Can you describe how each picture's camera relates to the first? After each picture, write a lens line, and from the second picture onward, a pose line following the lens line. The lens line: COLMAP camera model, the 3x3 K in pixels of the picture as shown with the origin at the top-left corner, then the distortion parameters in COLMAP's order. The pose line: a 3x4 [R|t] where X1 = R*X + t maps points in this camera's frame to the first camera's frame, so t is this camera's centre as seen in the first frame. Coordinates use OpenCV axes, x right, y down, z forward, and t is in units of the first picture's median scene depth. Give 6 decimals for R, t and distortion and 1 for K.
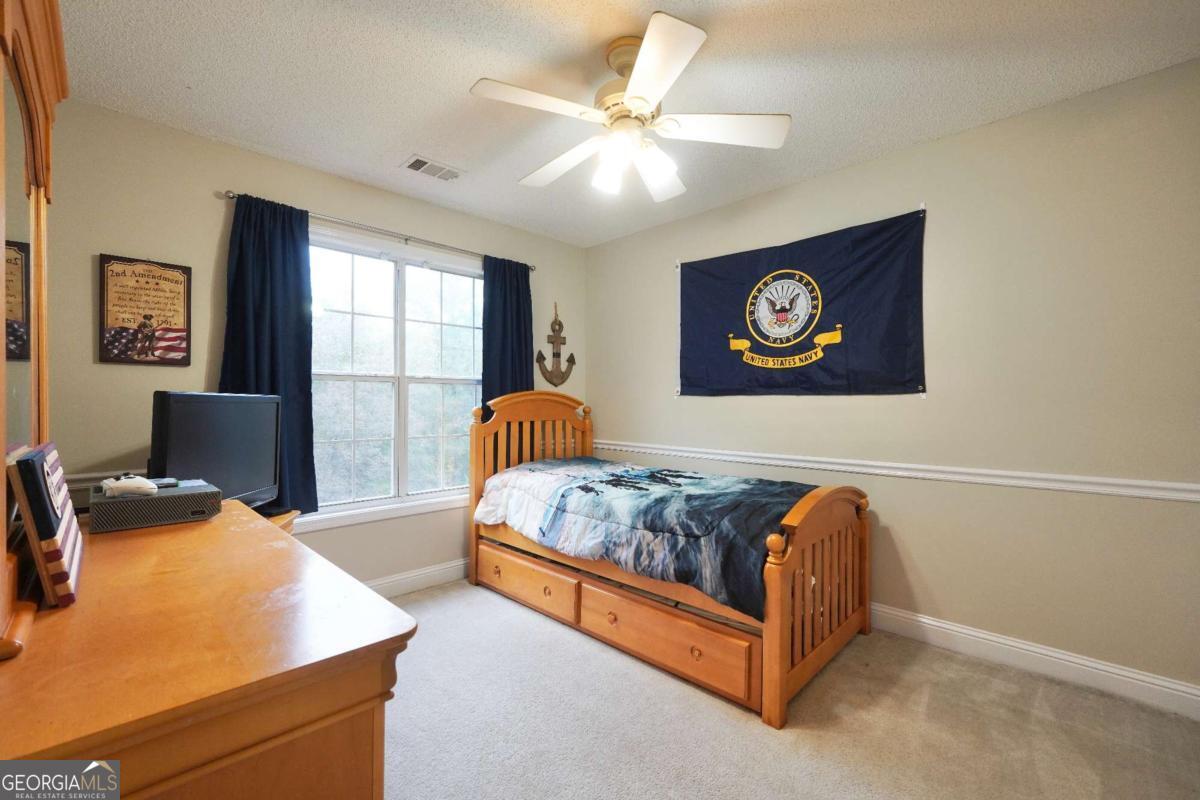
lens RADIAL K [[505.9, 0, 600.0], [0, 505.9, 400.0], [0, 0, 1]] dist [-0.000029, -0.000043]
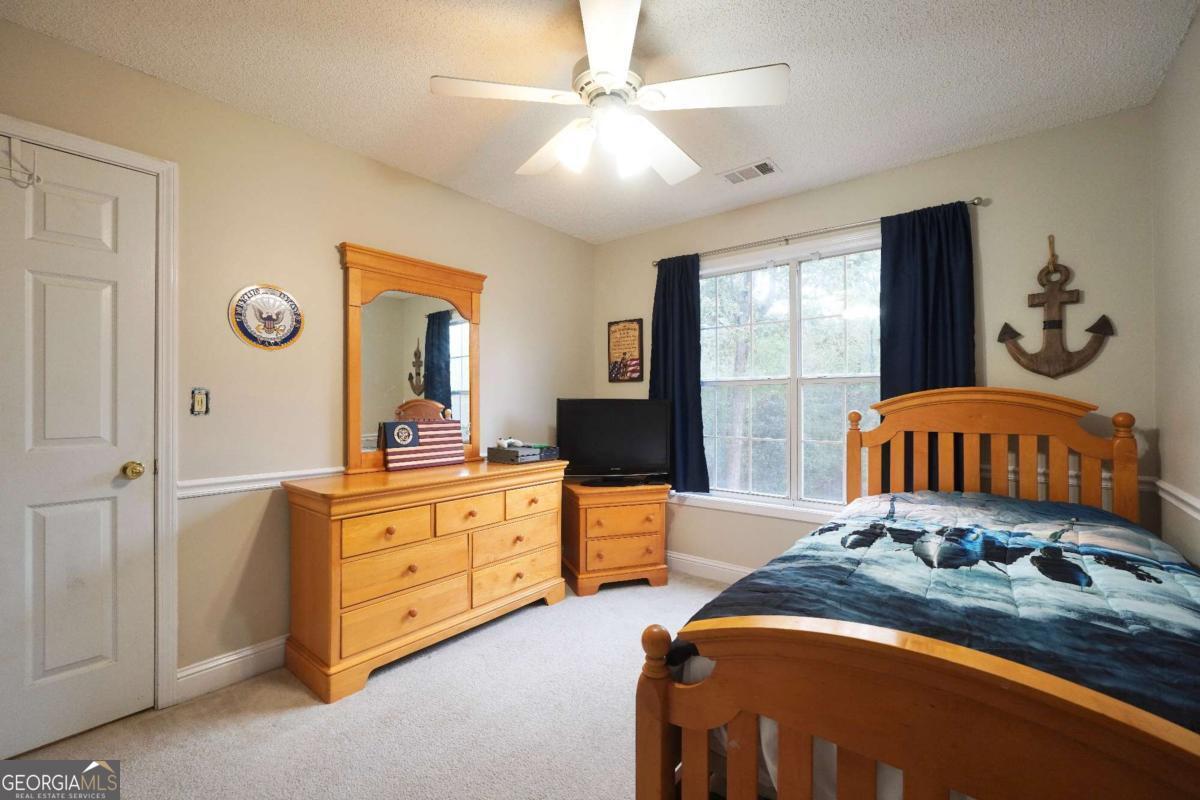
lens RADIAL K [[505.9, 0, 600.0], [0, 505.9, 400.0], [0, 0, 1]] dist [-0.000029, -0.000043]
pose [[0.111897, -0.003698, -0.993713, 0.536903], [0.004989, 0.999983, -0.003159, -0.002955], [0.993707, -0.004604, 0.111914, 0.503958]]
